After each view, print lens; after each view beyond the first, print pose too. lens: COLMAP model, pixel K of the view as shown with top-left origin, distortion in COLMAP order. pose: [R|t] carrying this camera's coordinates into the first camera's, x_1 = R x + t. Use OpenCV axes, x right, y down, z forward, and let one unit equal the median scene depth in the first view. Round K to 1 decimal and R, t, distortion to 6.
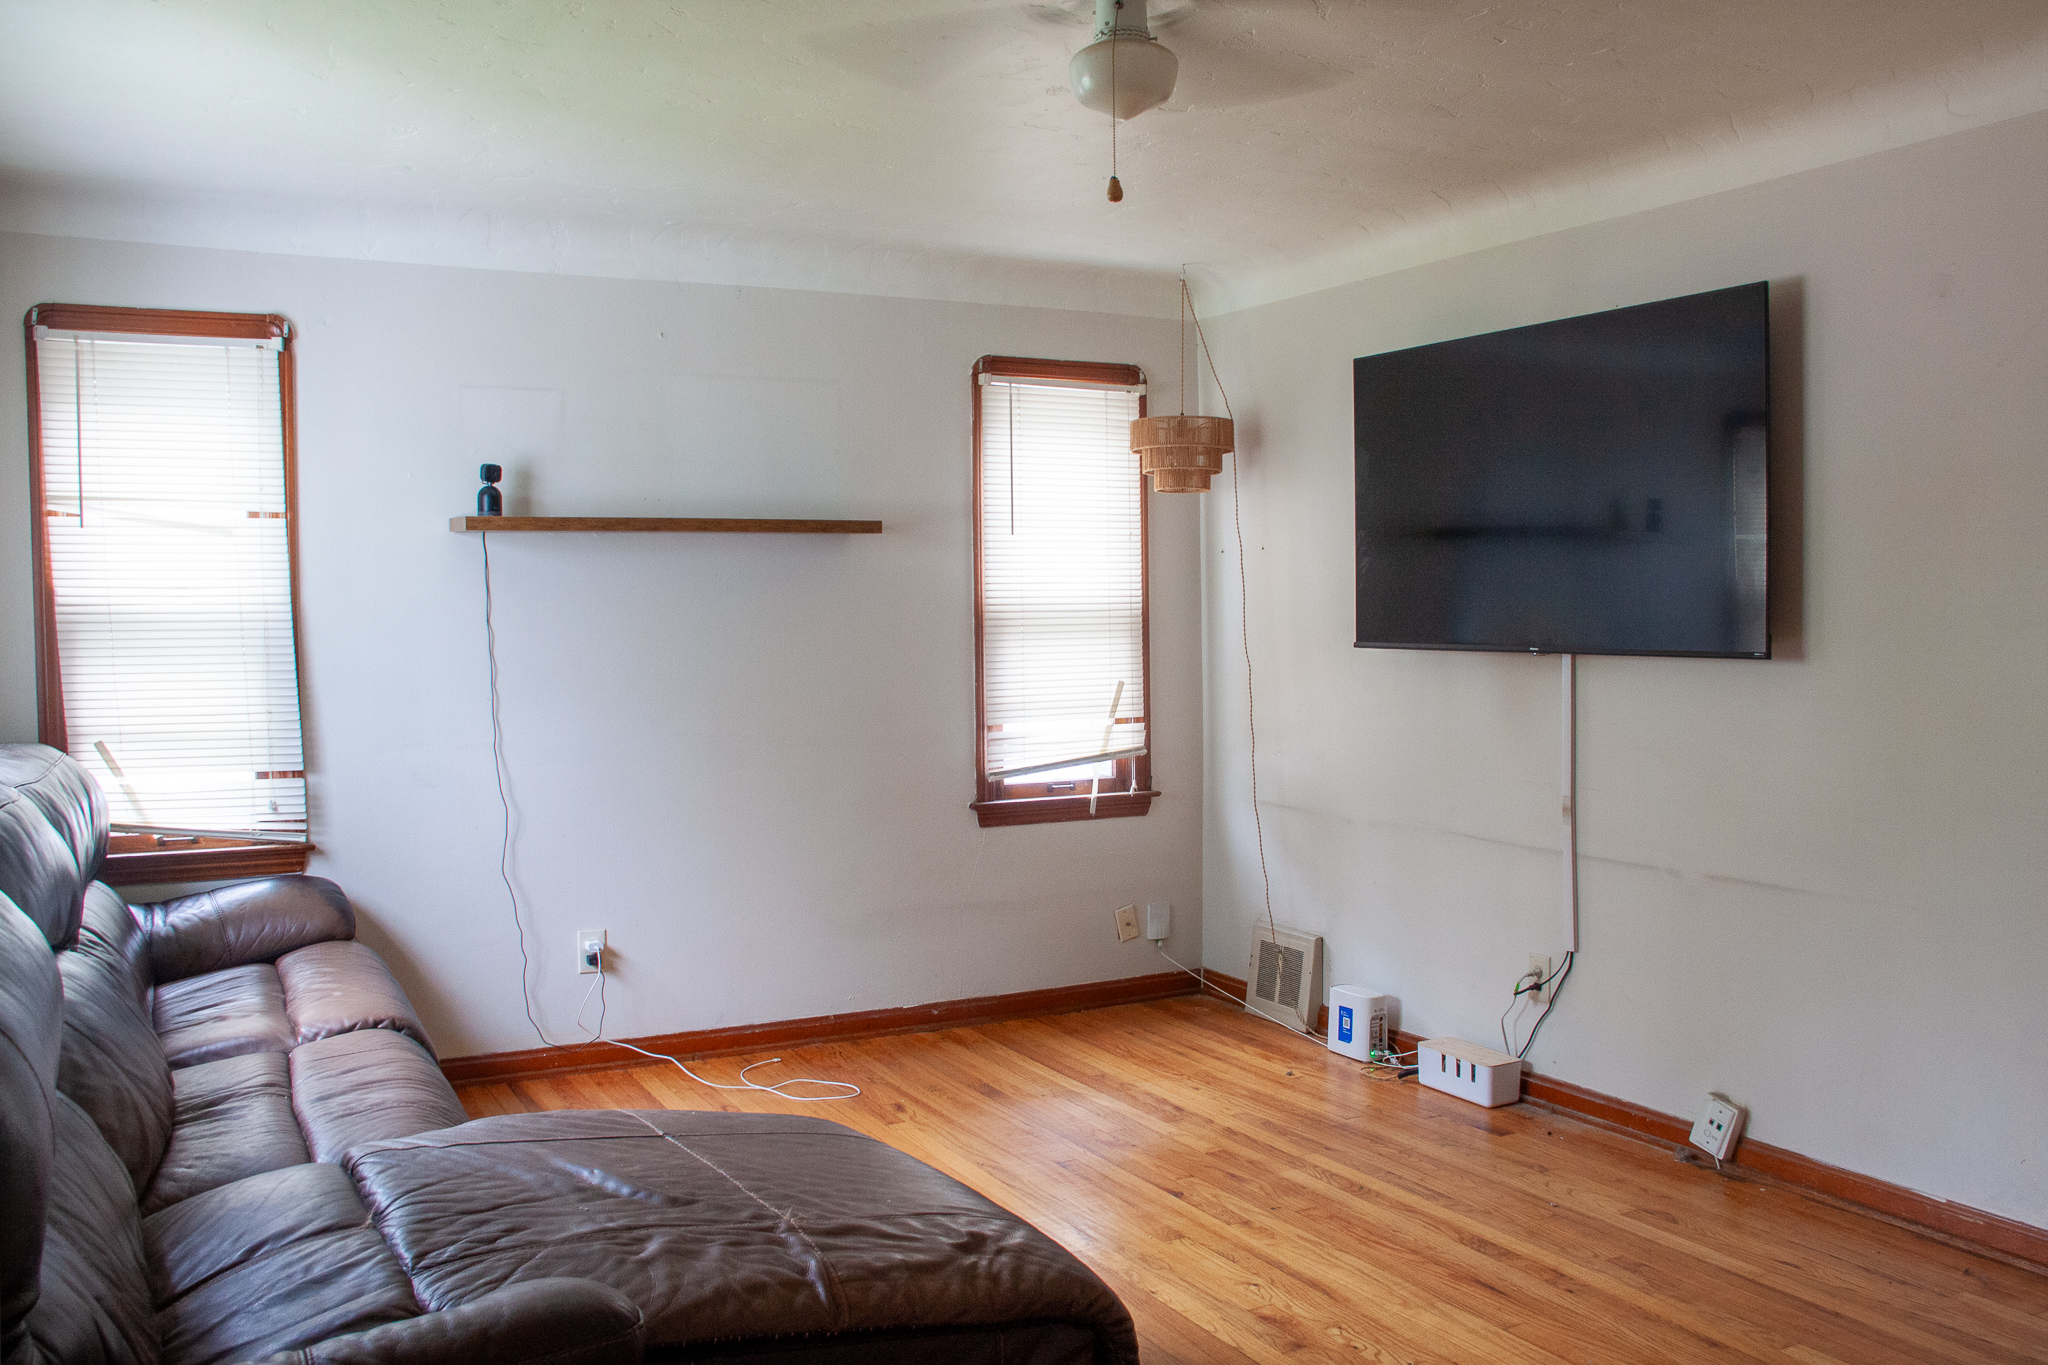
lens RADIAL K [[1723.3, 0, 1065.4], [0, 1723.3, 707.7], [0, 0, 1]] dist [-0.208245, 0.182044]
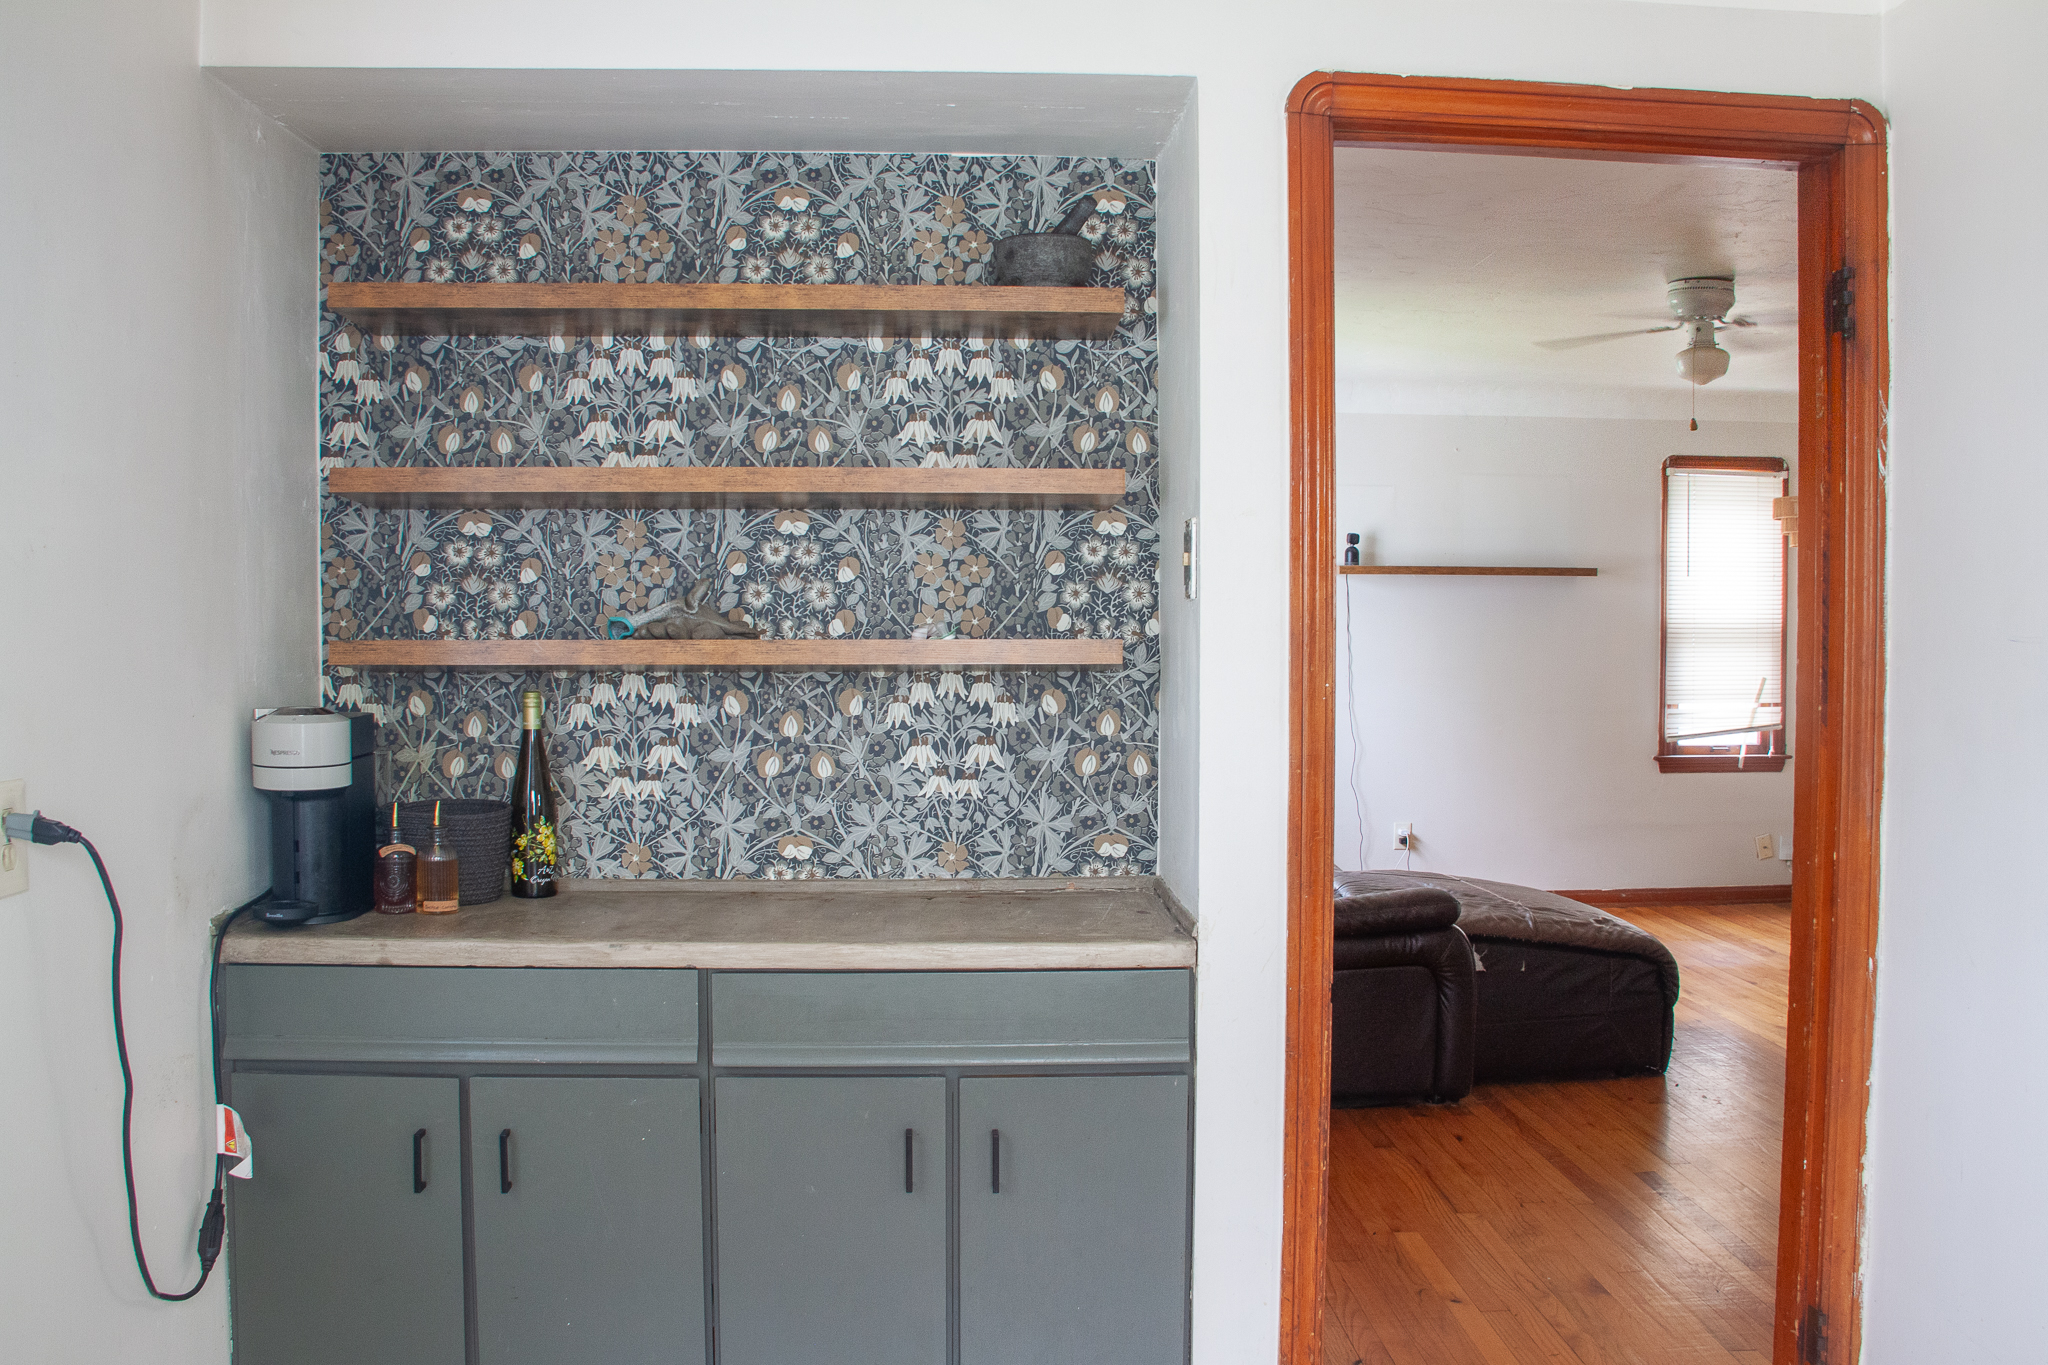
lens RADIAL K [[1732.6, 0, 1067.2], [0, 1732.6, 712.6], [0, 0, 1]] dist [-0.175337, 0.146365]
pose [[0.907936, 0.032041, -0.417882, 0.097733], [-0.032188, 0.999459, 0.006697, 0.024390], [0.417870, 0.007371, 0.908477, -0.553421]]
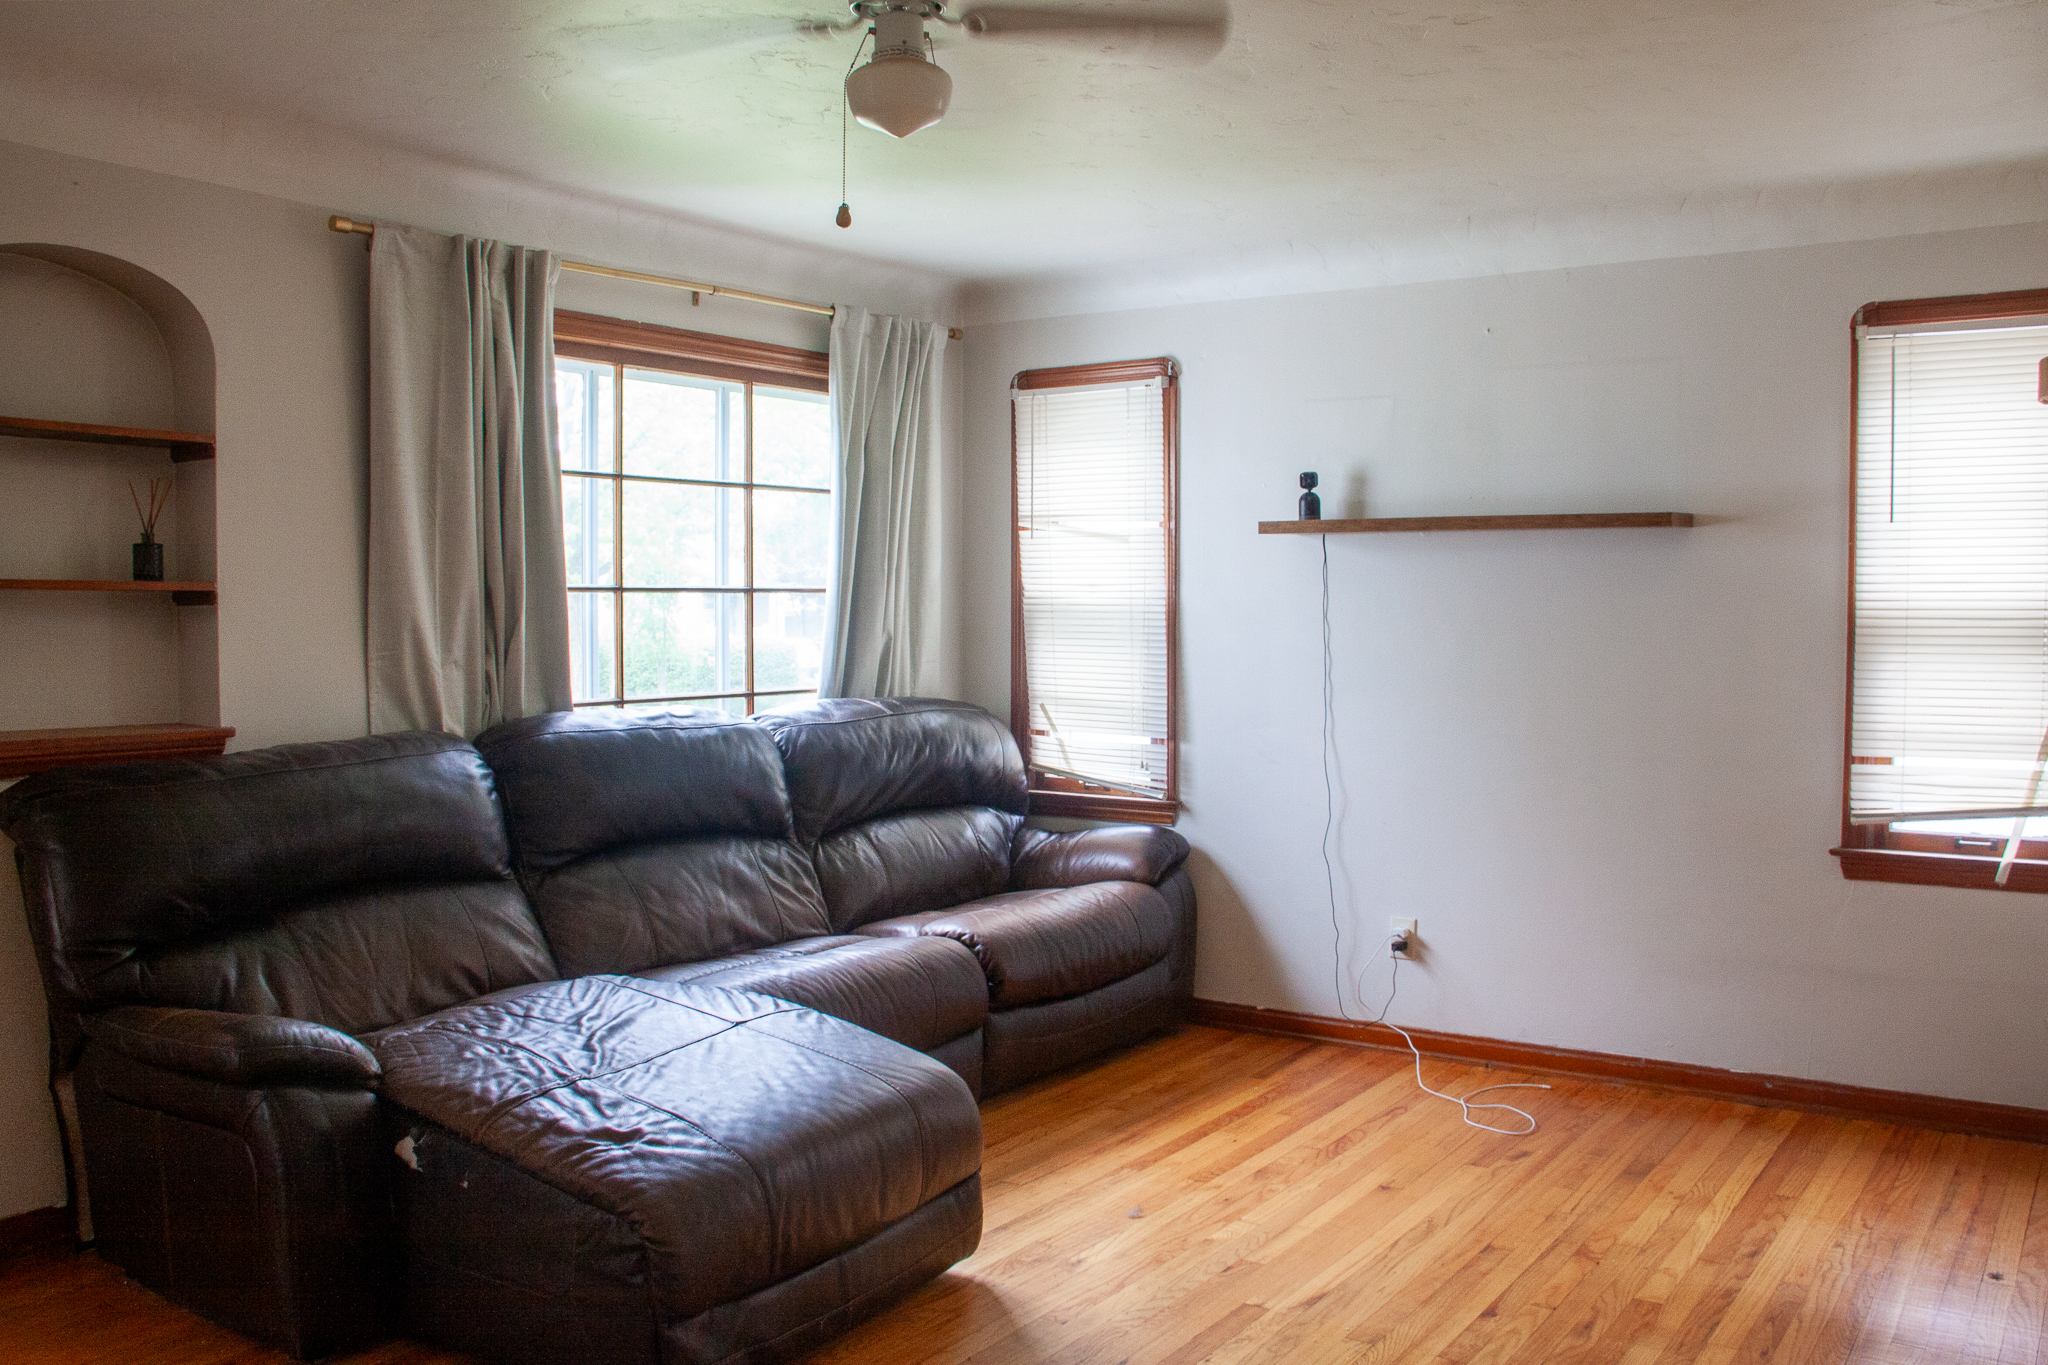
lens RADIAL K [[1723.3, 0, 1065.4], [0, 1723.3, 707.7], [0, 0, 1]] dist [-0.208245, 0.182044]
pose [[0.450165, 0.060441, -0.890898, 0.490168], [-0.052793, 0.997763, 0.041016, -0.025276], [0.891384, 0.028569, 0.452348, 0.307093]]
